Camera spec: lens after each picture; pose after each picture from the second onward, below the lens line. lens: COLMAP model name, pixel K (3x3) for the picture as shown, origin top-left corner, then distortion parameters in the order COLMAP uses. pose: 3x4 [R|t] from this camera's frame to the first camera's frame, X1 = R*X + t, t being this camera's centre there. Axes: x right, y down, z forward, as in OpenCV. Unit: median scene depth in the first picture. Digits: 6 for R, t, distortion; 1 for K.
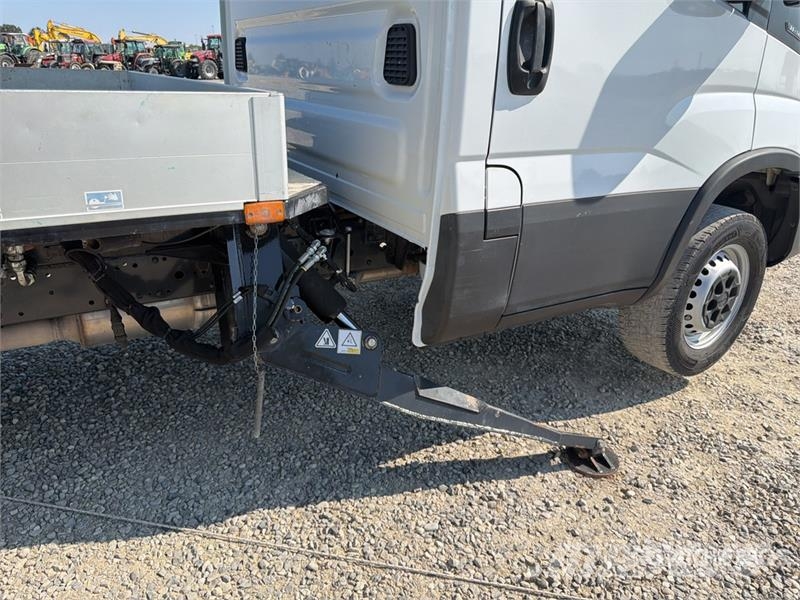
lens RADIAL K [[564.3, 0, 397.3], [0, 564.3, 302.0], [0, 0, 1]] dist [0.104561, -0.144615]
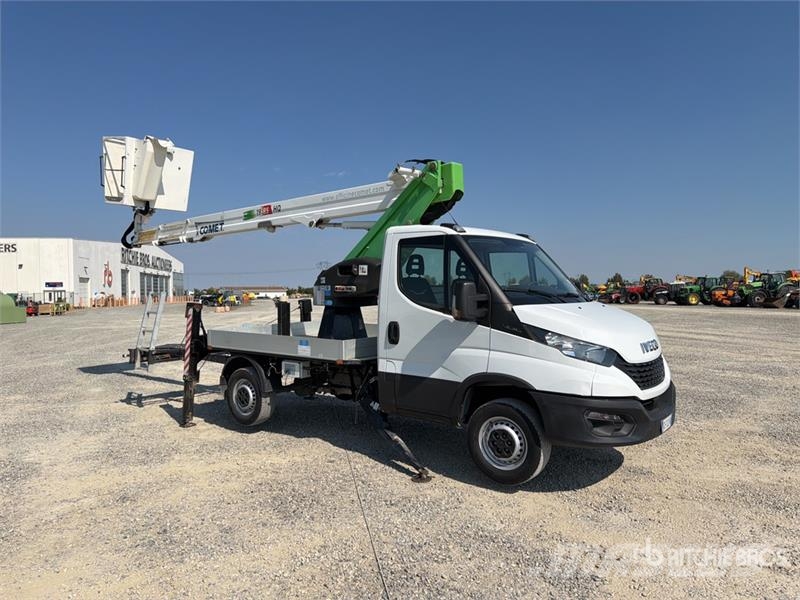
lens RADIAL K [[577.1, 0, 400.0], [0, 577.1, 300.0], [0, 0, 1]] dist [0.011062, -0.004730]
pose [[0.363012, -0.008229, -0.931748, 3.142797], [-0.339763, 0.929944, -0.140586, -0.089387], [0.867631, 0.367608, 0.334785, -0.305447]]
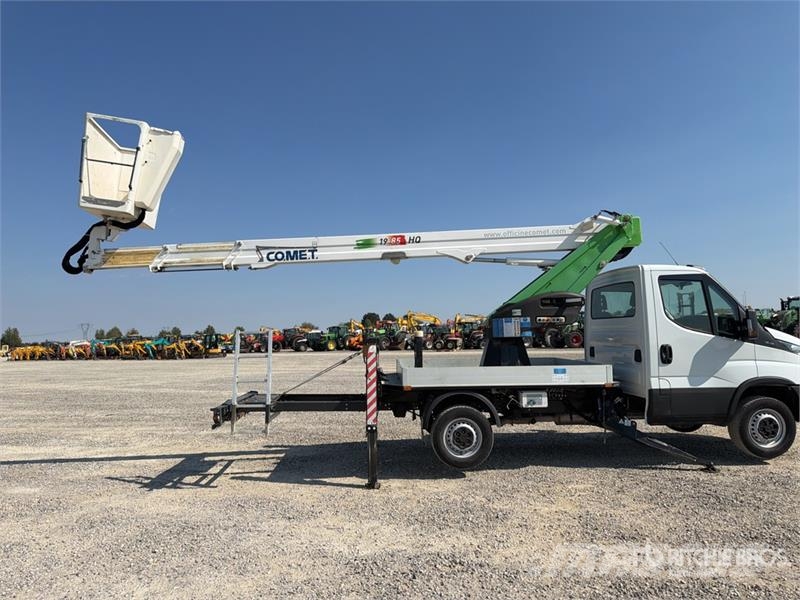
lens RADIAL K [[568.6, 0, 393.9], [0, 568.6, 301.2], [0, 0, 1]] dist [0.055756, -0.086546]
pose [[0.874086, -0.076375, -0.479730, 0.450997], [-0.138144, 0.907706, -0.396214, 1.059209], [0.465715, 0.412597, 0.782862, -3.101014]]
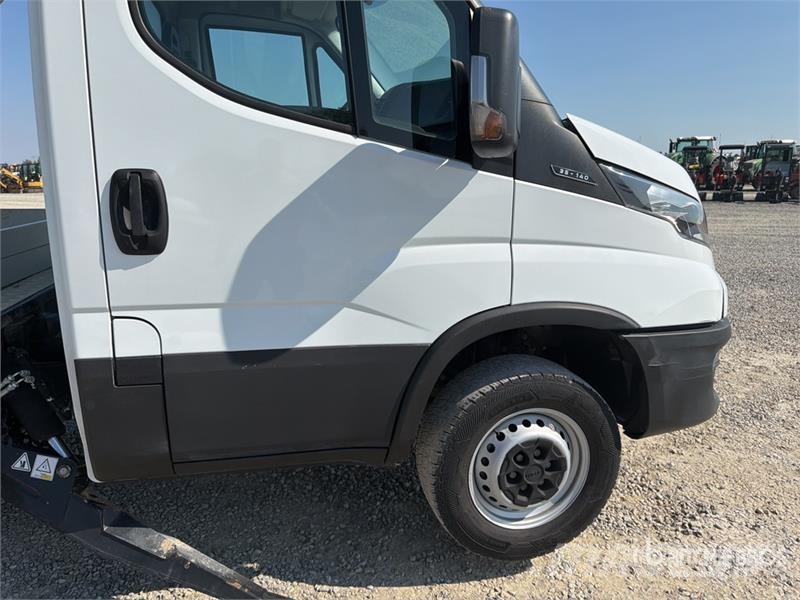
lens RADIAL K [[564.3, 0, 397.3], [0, 564.3, 302.0], [0, 0, 1]] dist [0.104561, -0.144615]
pose [[0.942196, 0.048294, -0.331564, 0.834205], [-0.103647, 0.983032, -0.151348, -0.133407], [0.318629, 0.176965, 0.931214, 0.143245]]
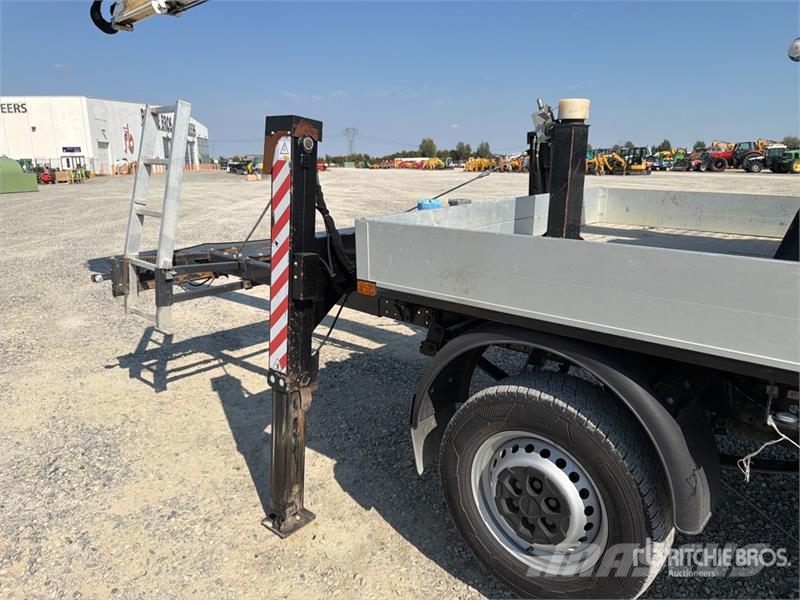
lens RADIAL K [[568.6, 0, 393.9], [0, 568.6, 301.2], [0, 0, 1]] dist [0.055756, -0.086546]
pose [[0.311949, 0.205120, -0.927693, -0.242141], [-0.347476, 0.933404, 0.089539, 0.020232], [0.884278, 0.294419, 0.362449, -0.316203]]
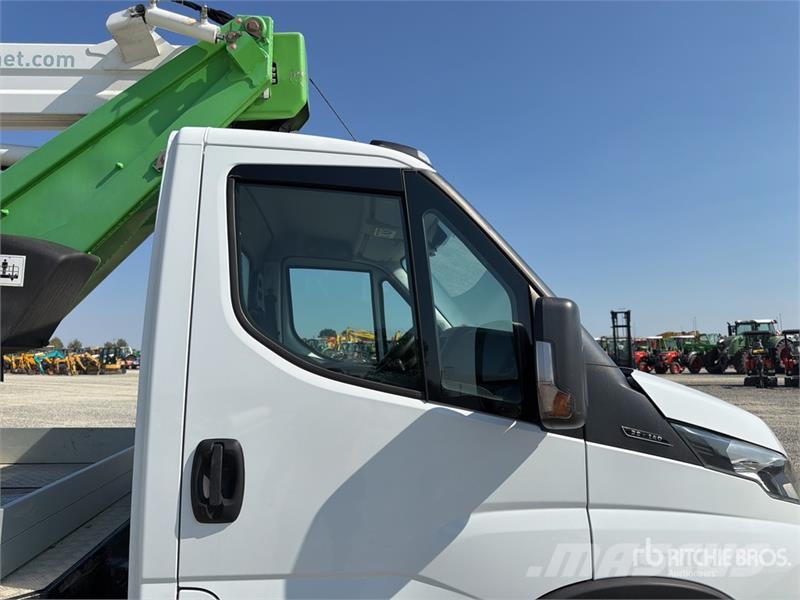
lens RADIAL K [[568.6, 0, 393.9], [0, 568.6, 301.2], [0, 0, 1]] dist [0.055756, -0.086546]
pose [[0.904911, -0.066120, -0.420433, 0.820093], [-0.135861, 0.891296, -0.432590, -0.254574], [0.403333, 0.448576, 0.797560, 0.071185]]
